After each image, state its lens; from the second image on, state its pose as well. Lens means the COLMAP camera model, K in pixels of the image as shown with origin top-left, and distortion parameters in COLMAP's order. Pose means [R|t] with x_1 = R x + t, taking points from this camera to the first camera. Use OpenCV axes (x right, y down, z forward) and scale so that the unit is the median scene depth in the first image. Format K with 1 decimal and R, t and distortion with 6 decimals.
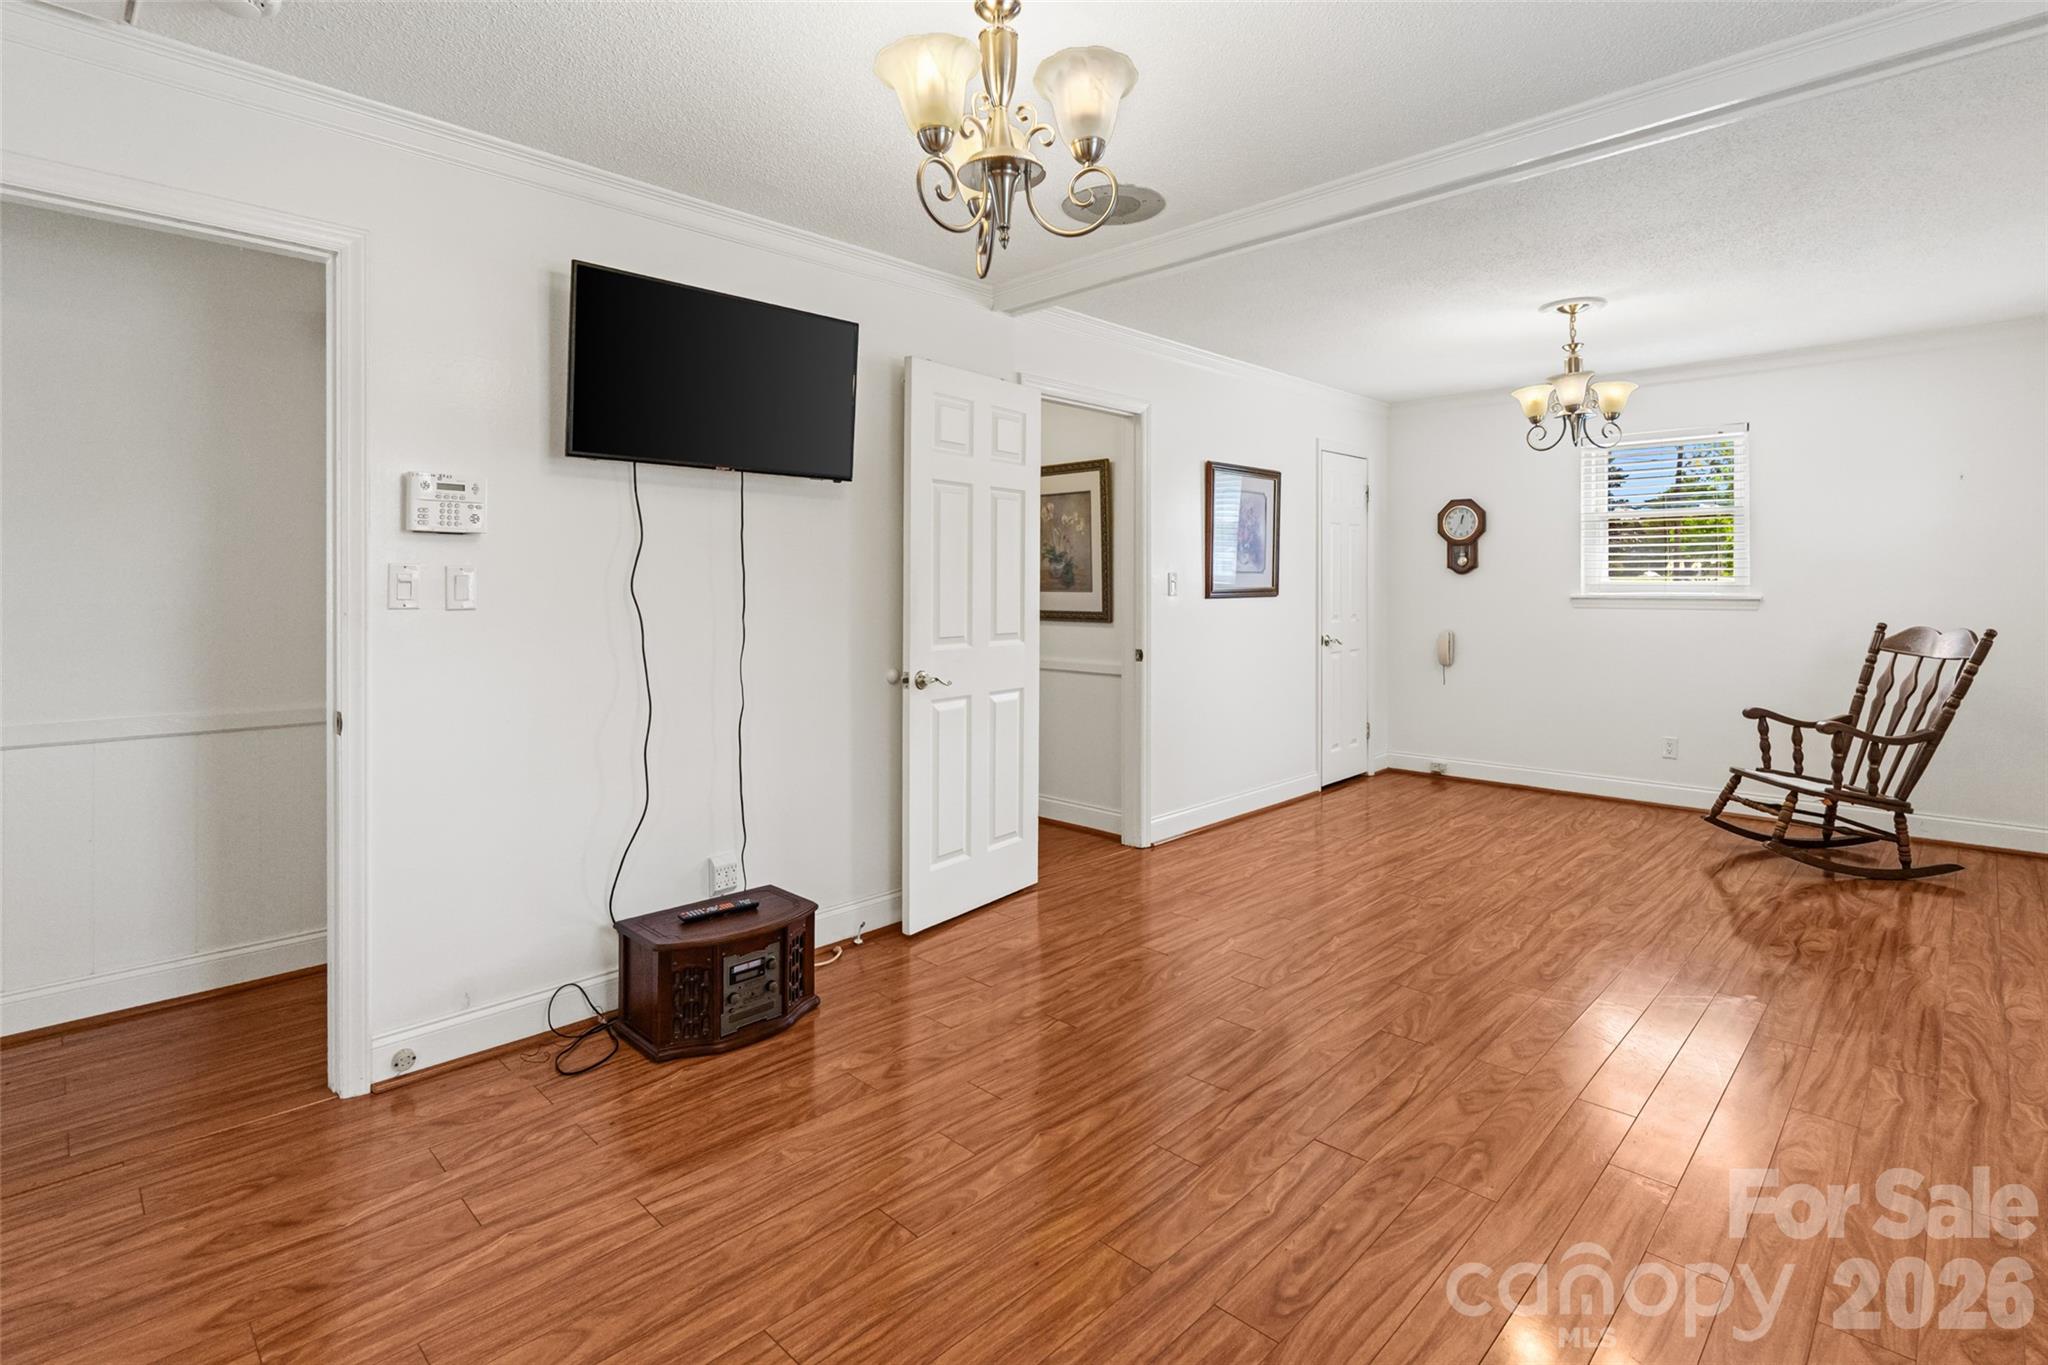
lens RADIAL K [[981.3, 0, 1025.4], [0, 981.3, 585.9], [0, 0, 1]] dist [-0.005157, -0.000672]
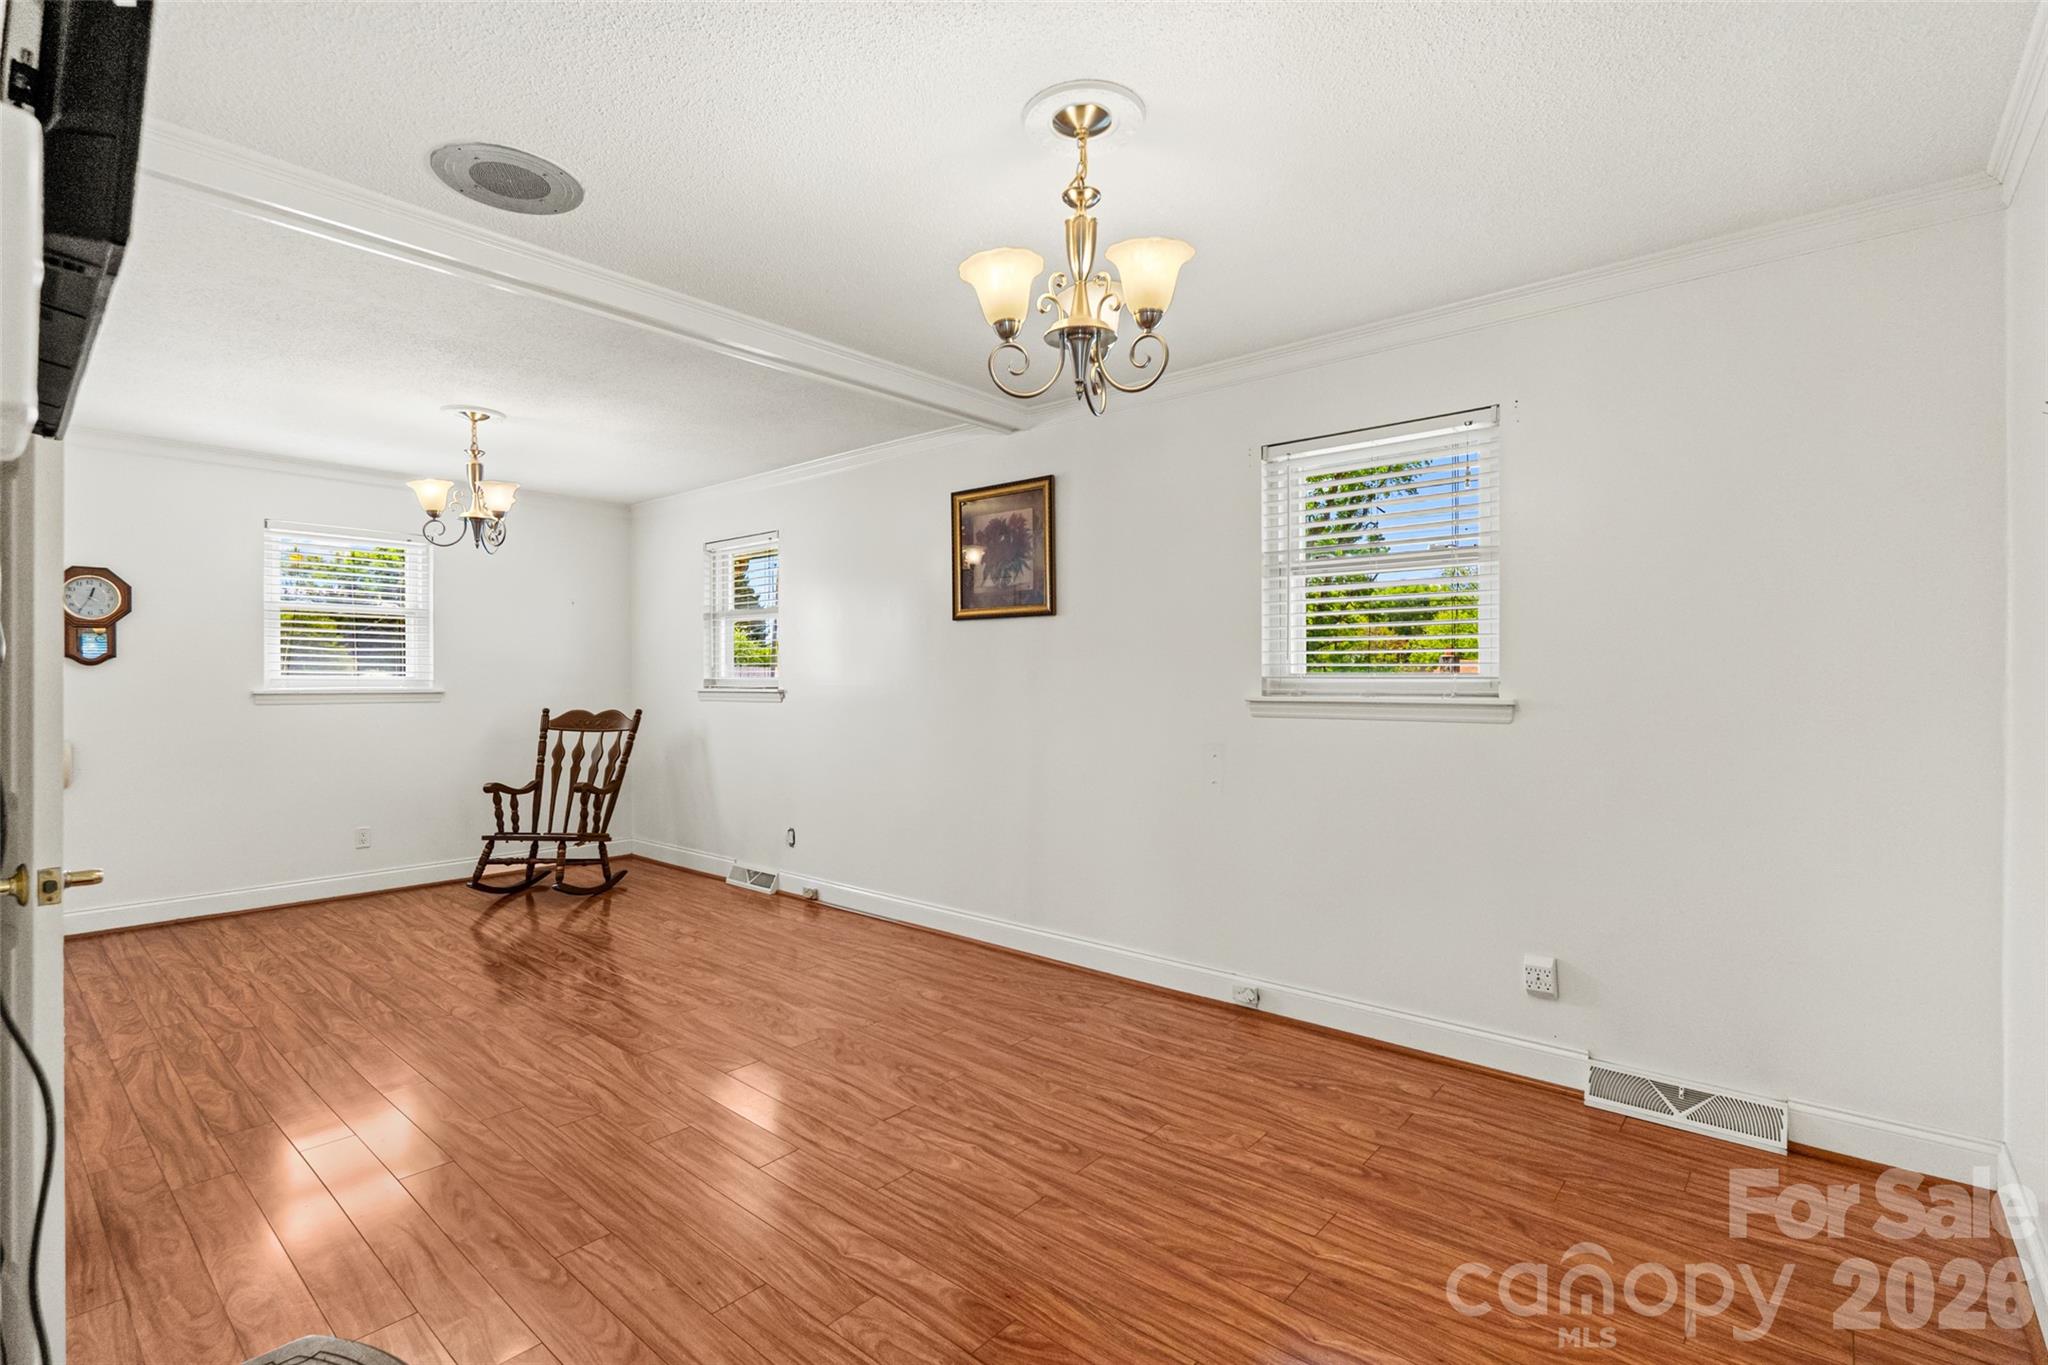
lens RADIAL K [[950.6, 0, 1018.8], [0, 950.6, 698.1], [0, 0, 1]] dist [-0.000495, -0.000062]
pose [[-0.061104, -0.020077, 0.997929, -0.493975], [0.000693, 0.999797, 0.020157, -0.001983], [-0.998131, 0.001924, -0.061078, 0.479179]]
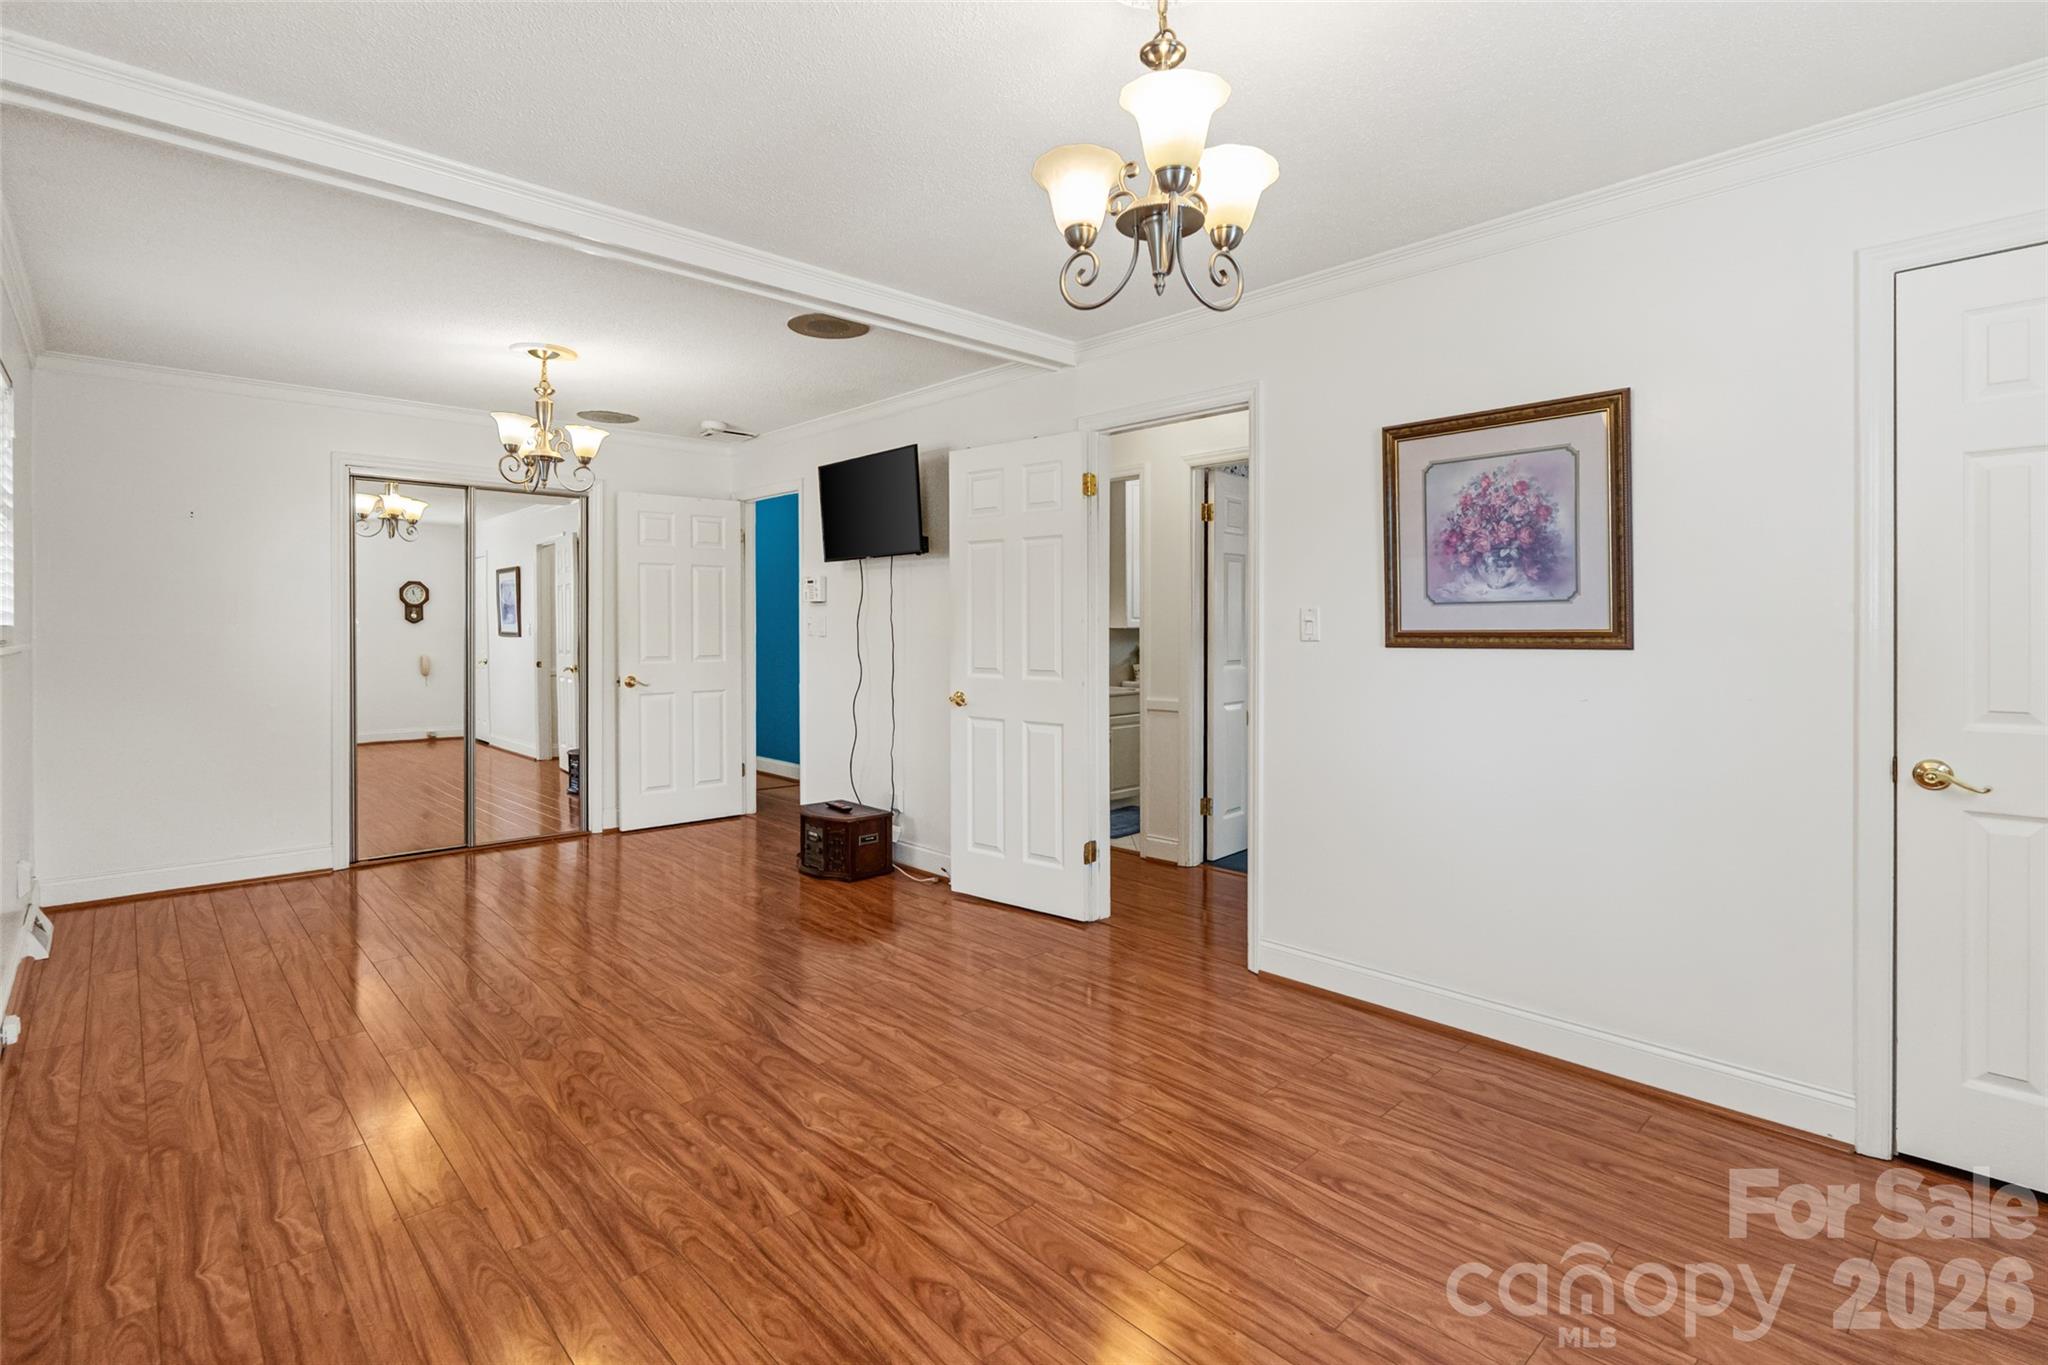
lens RADIAL K [[956.4, 0, 1022.8], [0, 956.4, 625.1], [0, 0, 1]] dist [0.003170, 0.000326]
pose [[-0.040278, 0.002647, -0.999185, 0.973251], [0.002029, 0.999995, 0.002567, -0.004091], [0.999186, -0.001924, -0.040283, 0.958614]]
